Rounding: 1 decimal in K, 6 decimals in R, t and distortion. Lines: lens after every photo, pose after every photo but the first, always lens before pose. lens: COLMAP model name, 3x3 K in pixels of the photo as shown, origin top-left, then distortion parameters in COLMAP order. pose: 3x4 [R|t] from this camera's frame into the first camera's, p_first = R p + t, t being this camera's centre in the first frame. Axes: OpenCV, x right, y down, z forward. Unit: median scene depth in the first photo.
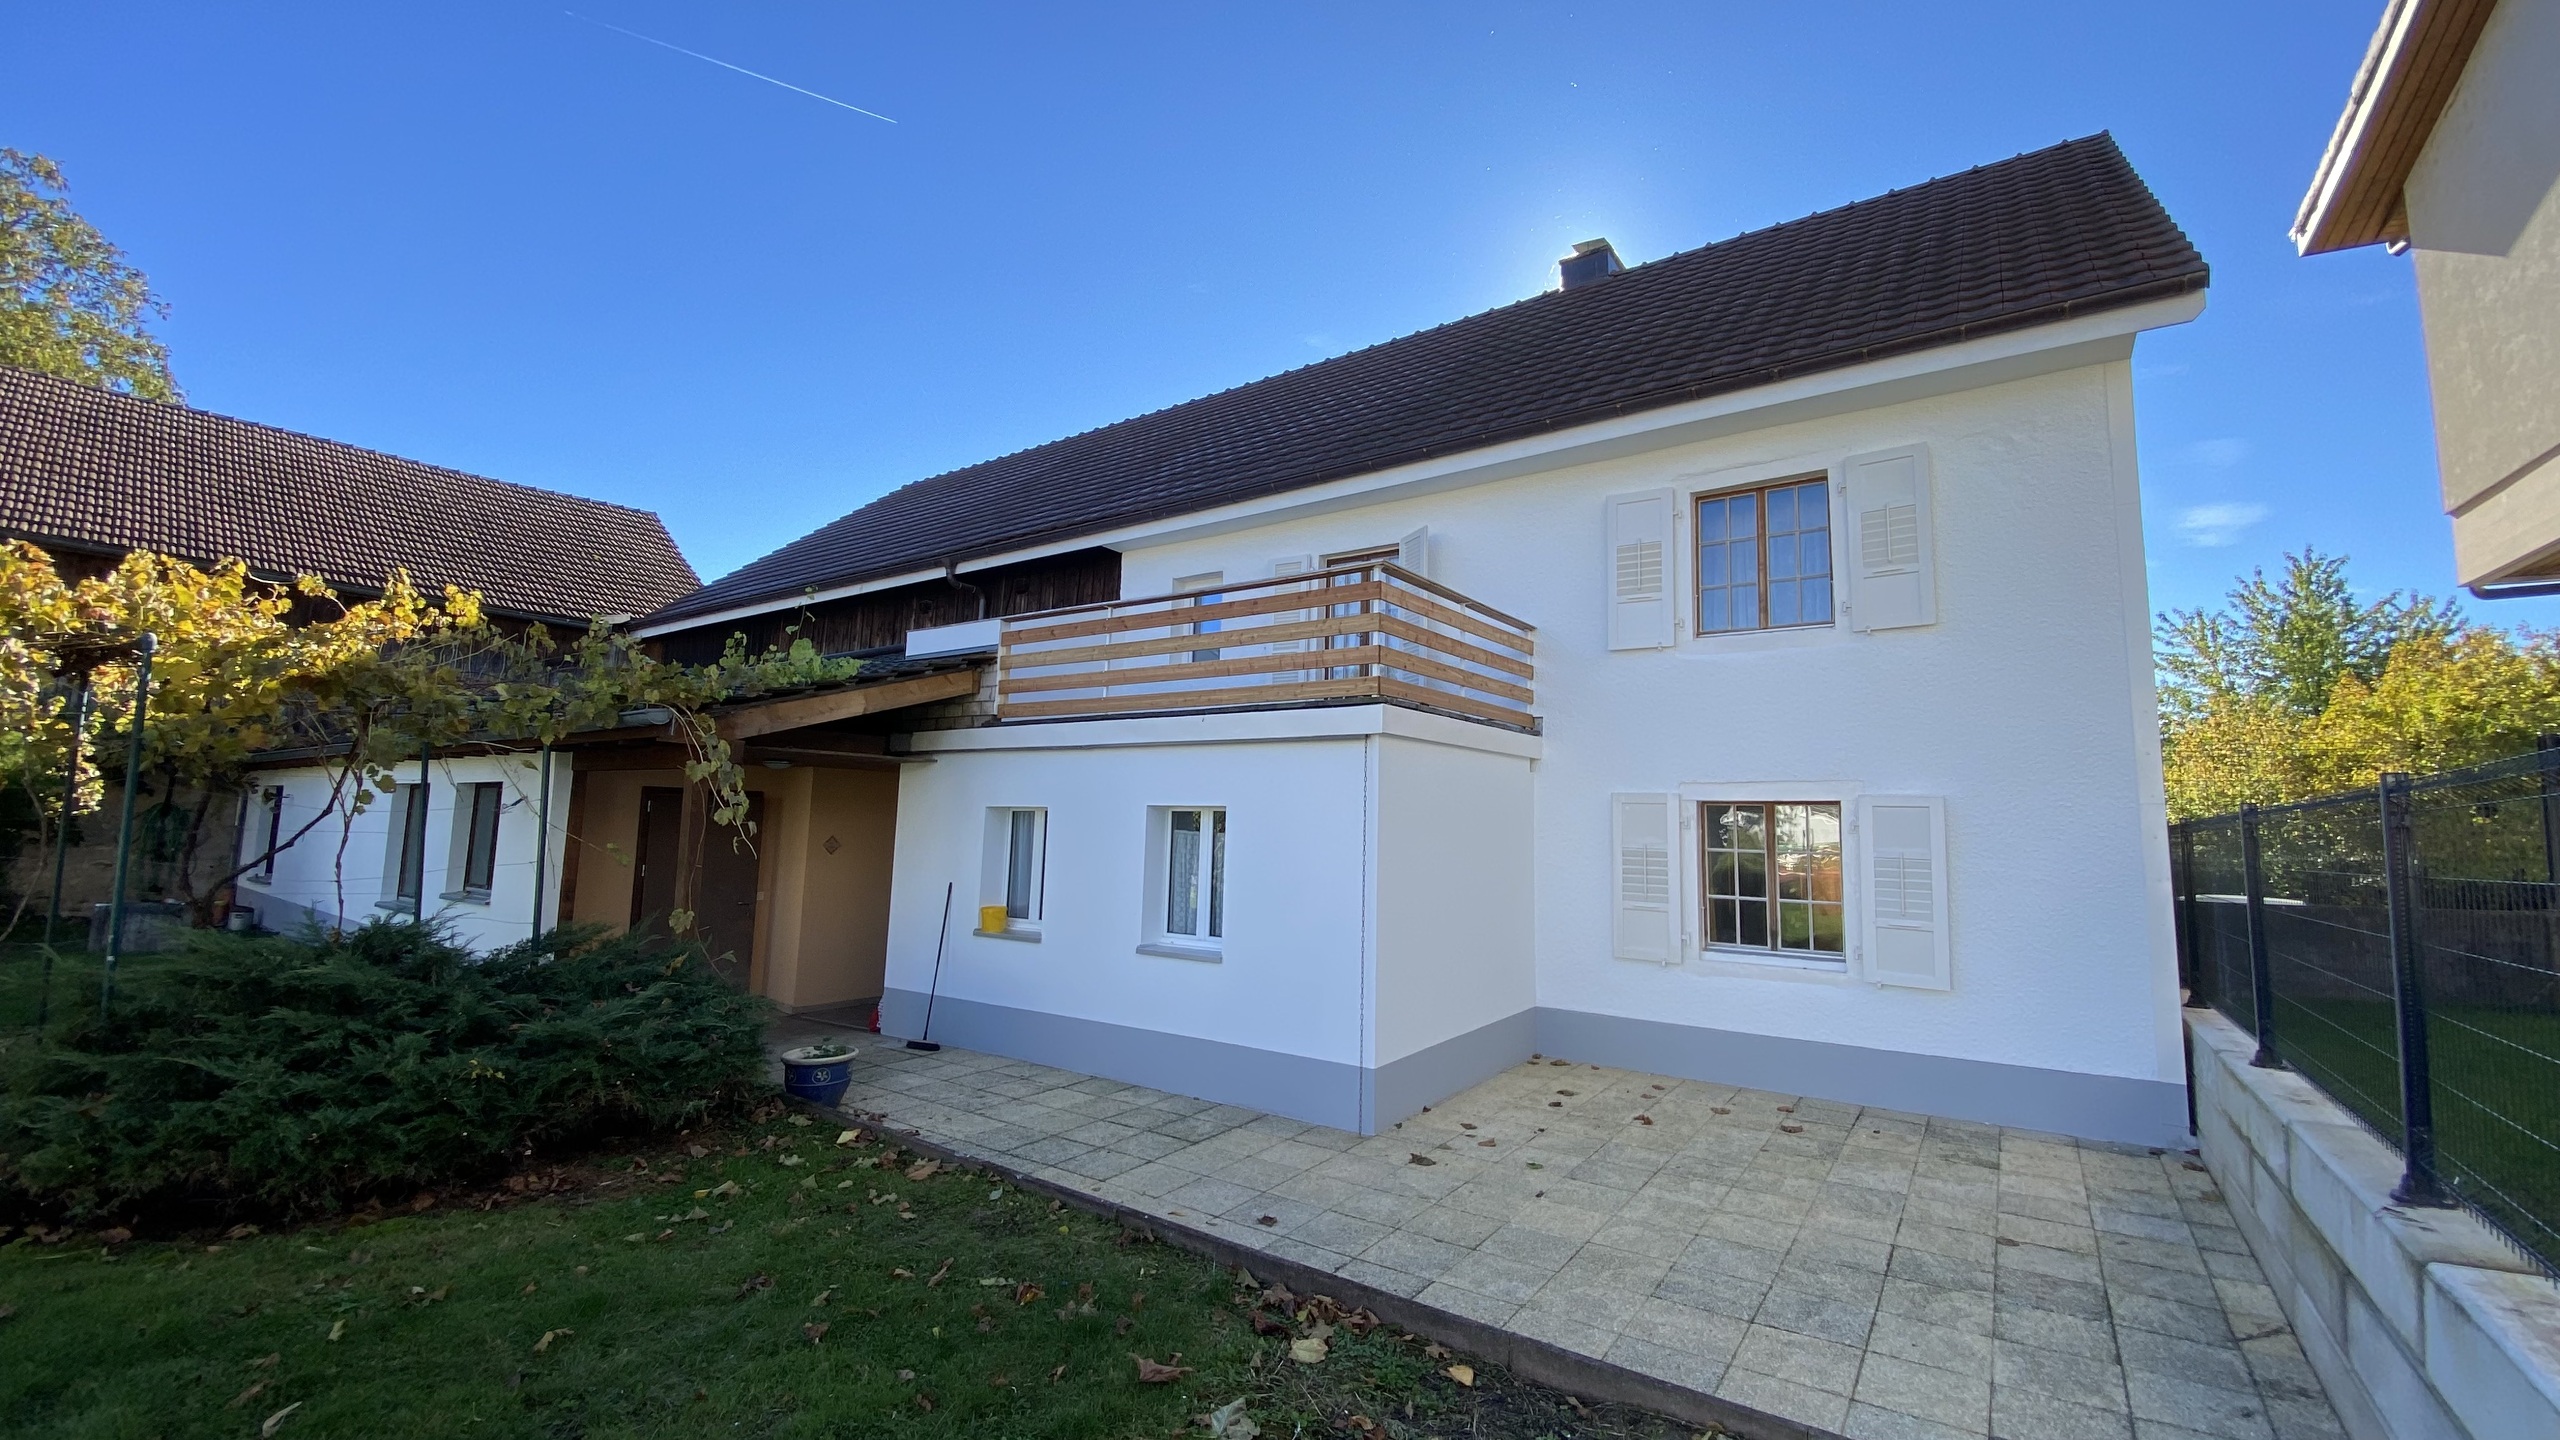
lens RADIAL K [[1031.1, 0, 1288.2], [0, 1031.1, 712.0], [0, 0, 1]] dist [0.019330, -0.020523]
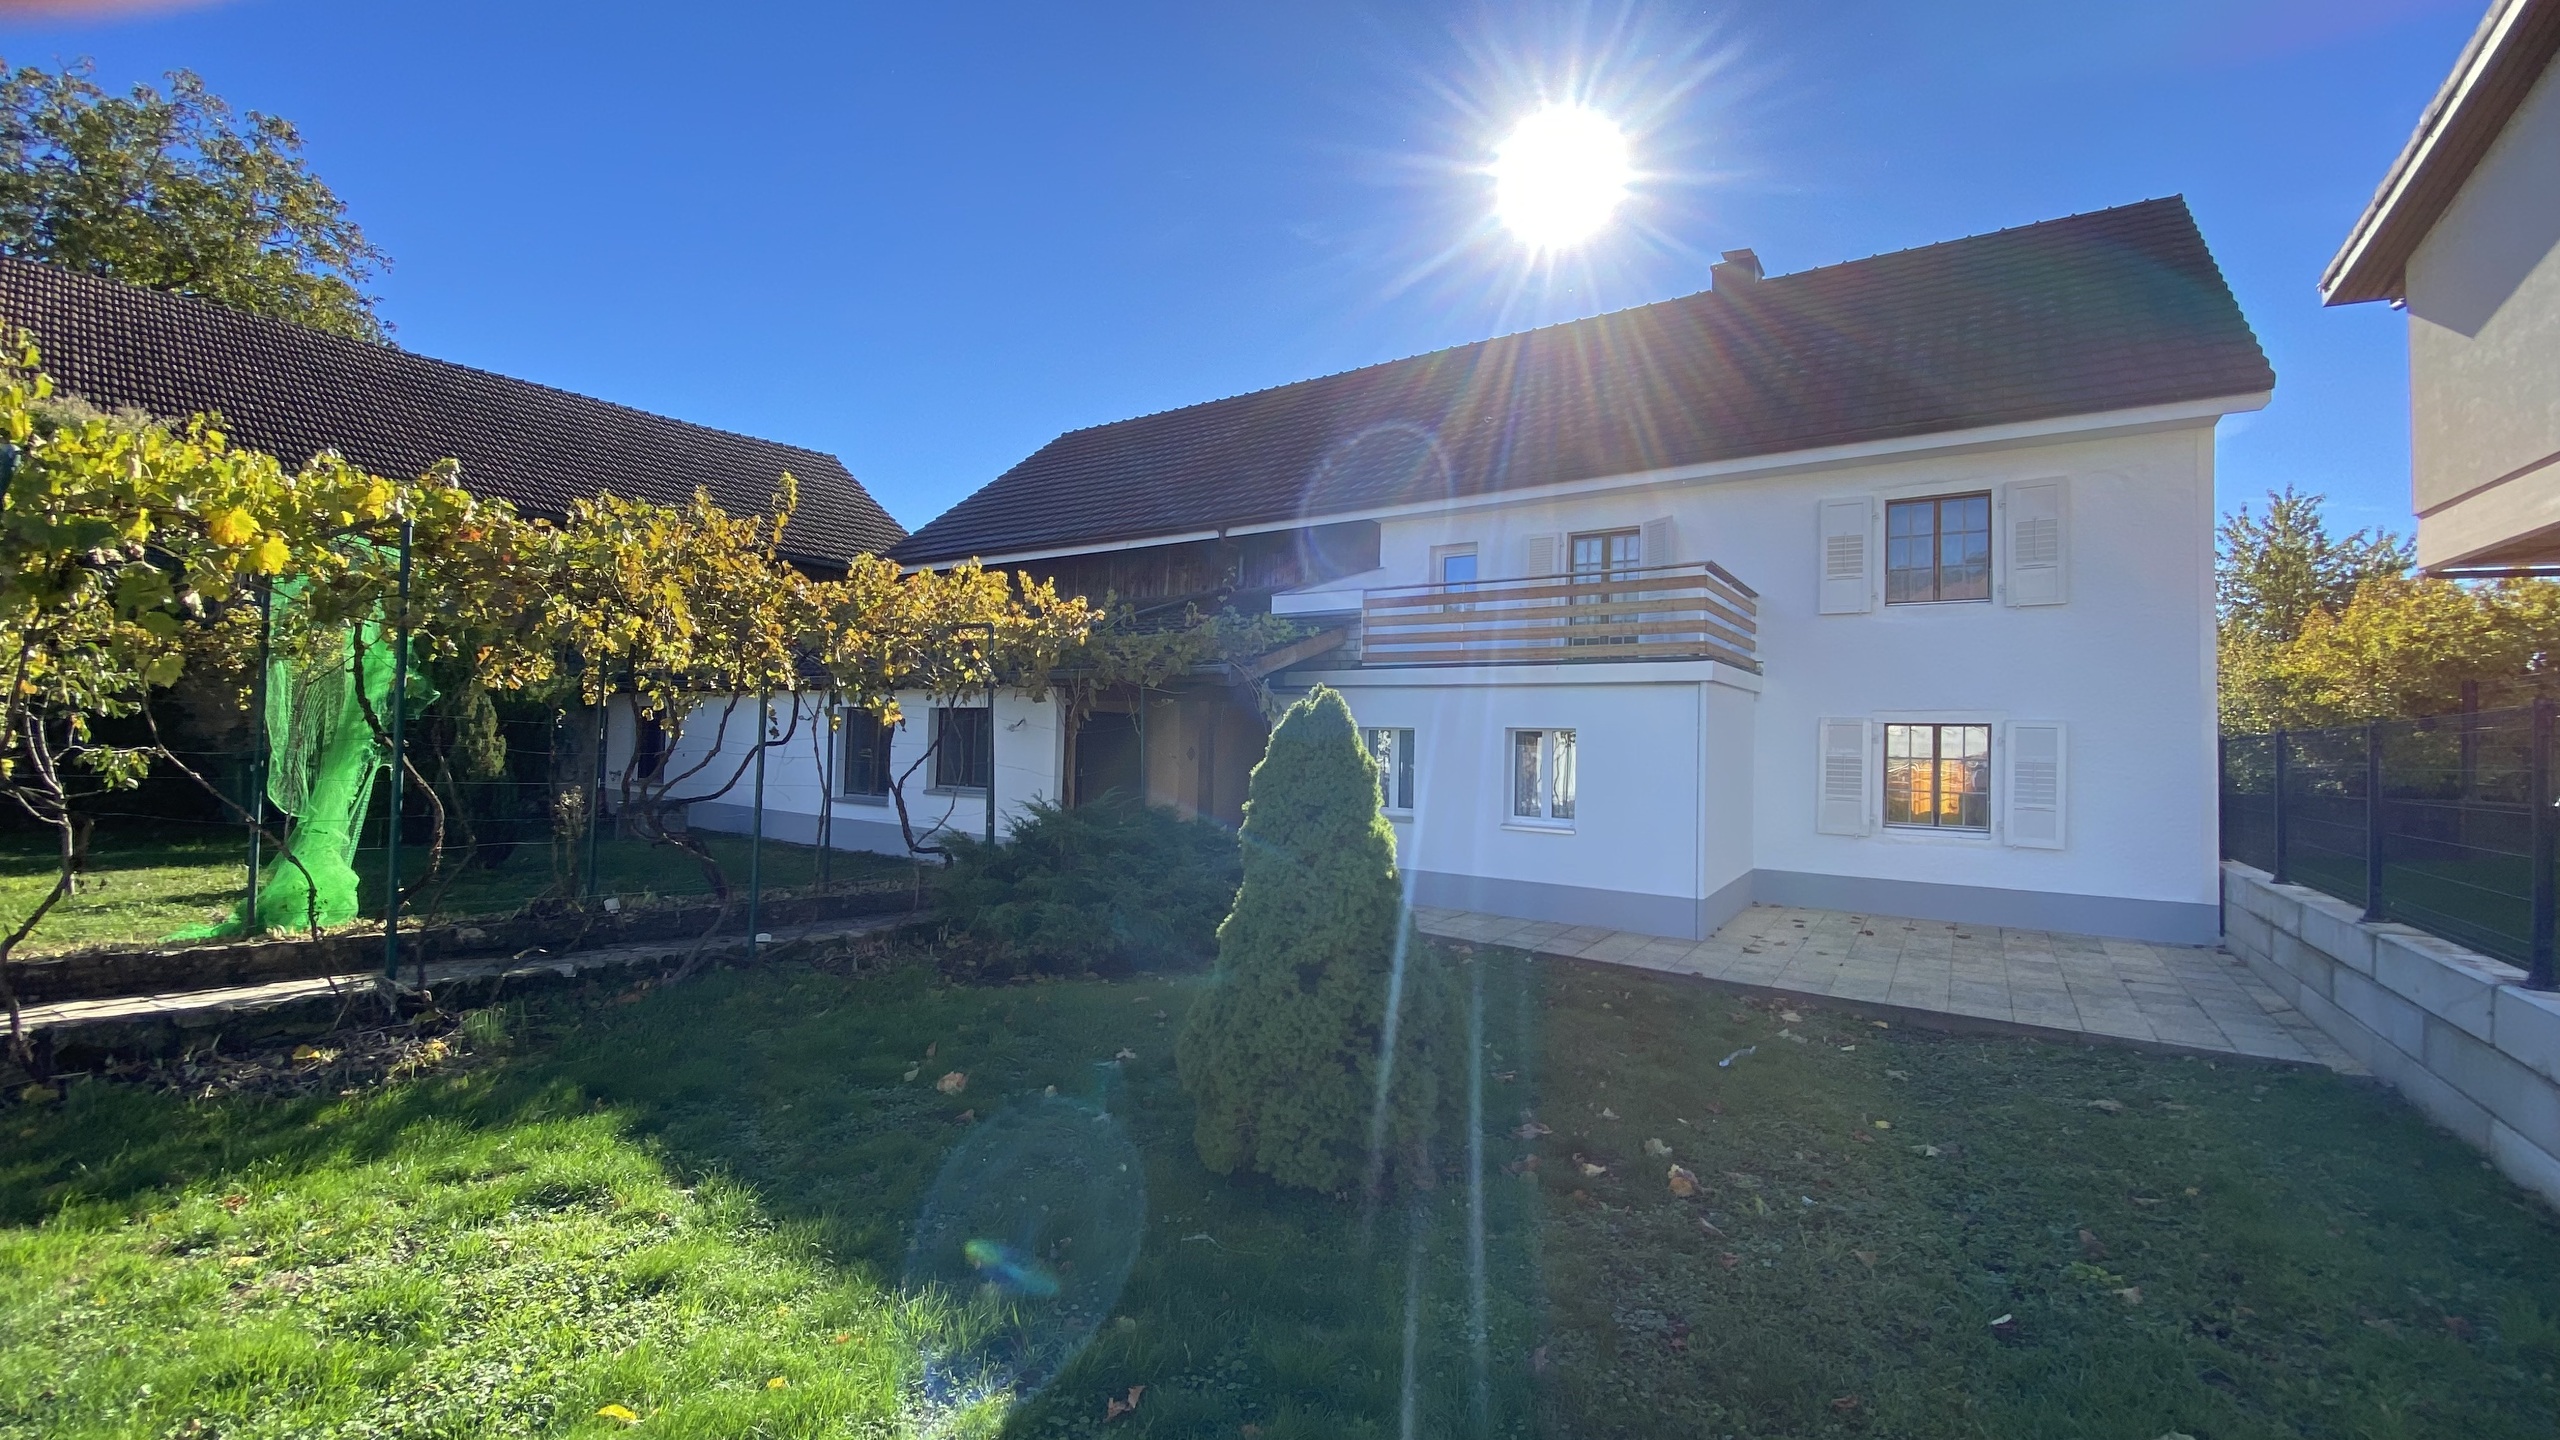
lens RADIAL K [[1032.7, 0, 1281.8], [0, 1032.7, 715.3], [0, 0, 1]] dist [0.019140, -0.021294]
pose [[0.999771, -0.000781, 0.021401, -0.401134], [-0.001111, 0.996098, 0.088245, -0.043511], [-0.021386, -0.088248, 0.995869, -0.347176]]
